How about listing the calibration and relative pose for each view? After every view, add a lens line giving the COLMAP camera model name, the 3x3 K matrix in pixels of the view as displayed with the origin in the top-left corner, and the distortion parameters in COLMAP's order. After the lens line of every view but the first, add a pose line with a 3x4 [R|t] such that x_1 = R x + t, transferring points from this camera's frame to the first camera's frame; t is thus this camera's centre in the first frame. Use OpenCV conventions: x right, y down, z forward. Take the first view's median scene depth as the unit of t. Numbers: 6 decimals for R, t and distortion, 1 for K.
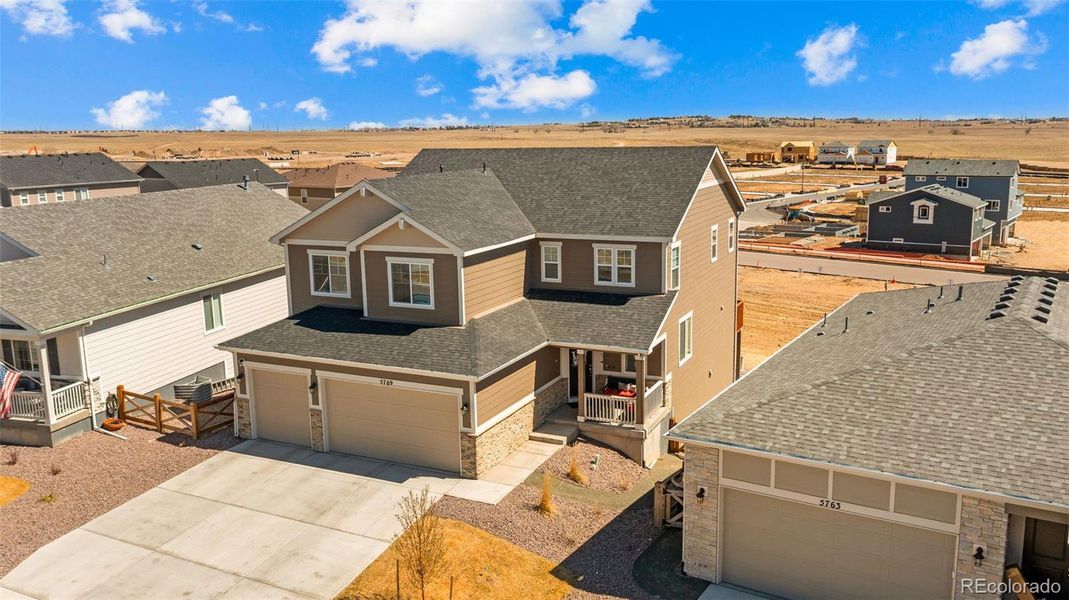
lens RADIAL K [[860.4, 0, 526.7], [0, 860.4, 299.7], [0, 0, 1]] dist [0.003142, -0.001670]
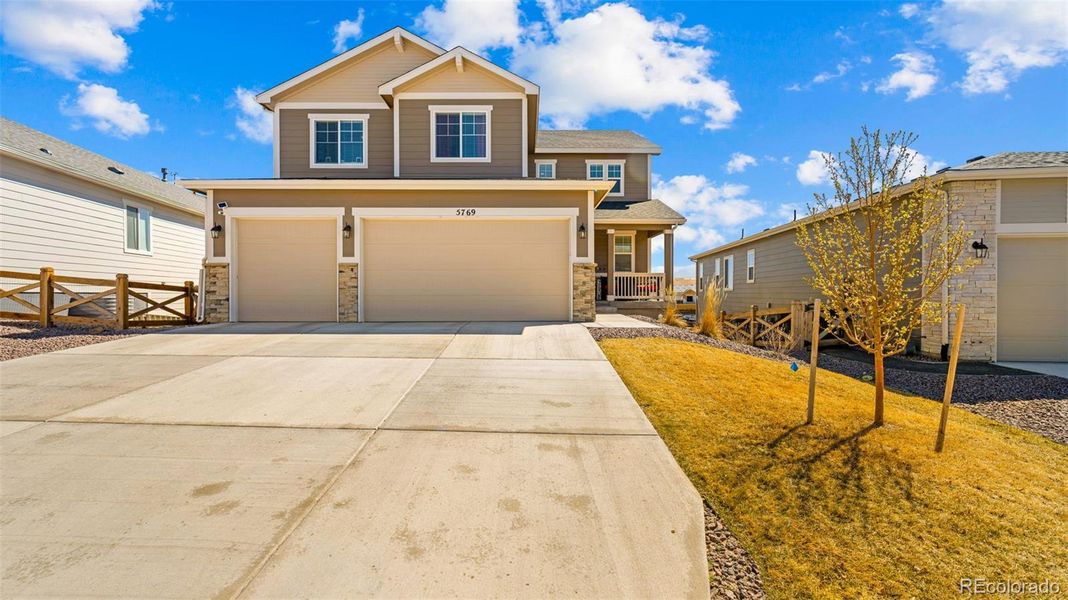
lens RADIAL K [[434.5, 0, 523.3], [0, 434.5, 297.2], [0, 0, 1]] dist [-0.001677, 0.000263]
pose [[0.897505, 0.019787, 0.440560, -0.266270], [0.066134, 0.981657, -0.178817, 0.226729], [-0.436017, 0.189625, 0.879734, 0.593507]]
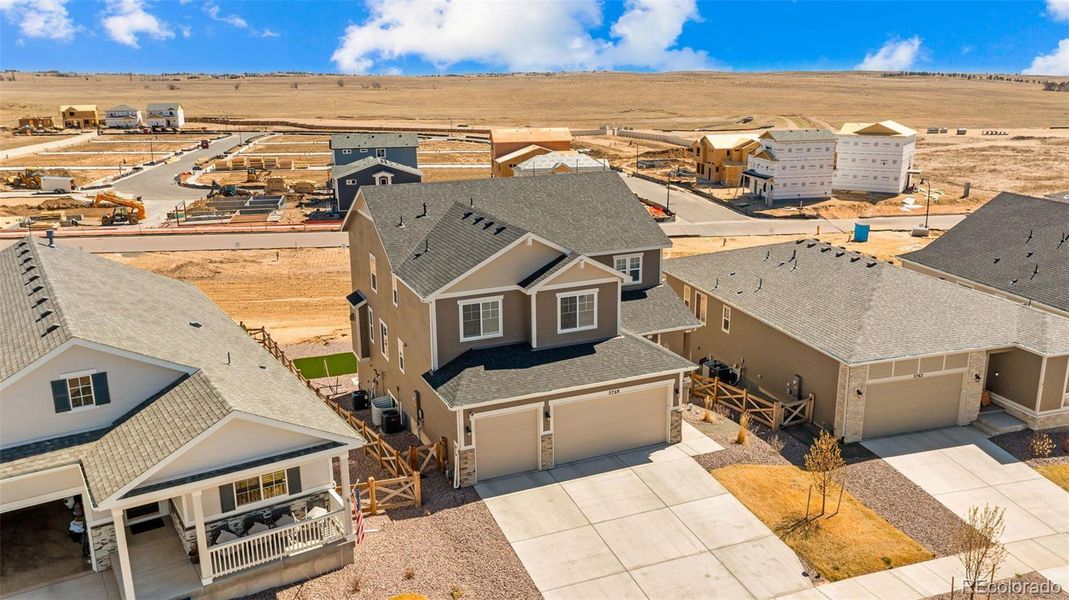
lens RADIAL K [[860.4, 0, 529.7], [0, 860.4, 301.7], [0, 0, 1]] dist [0.003142, -0.001670]
pose [[0.649972, -0.185449, 0.736984, -1.043236], [0.144047, 0.982253, 0.120126, -0.182829], [-0.746181, 0.028082, 0.665150, 0.240572]]
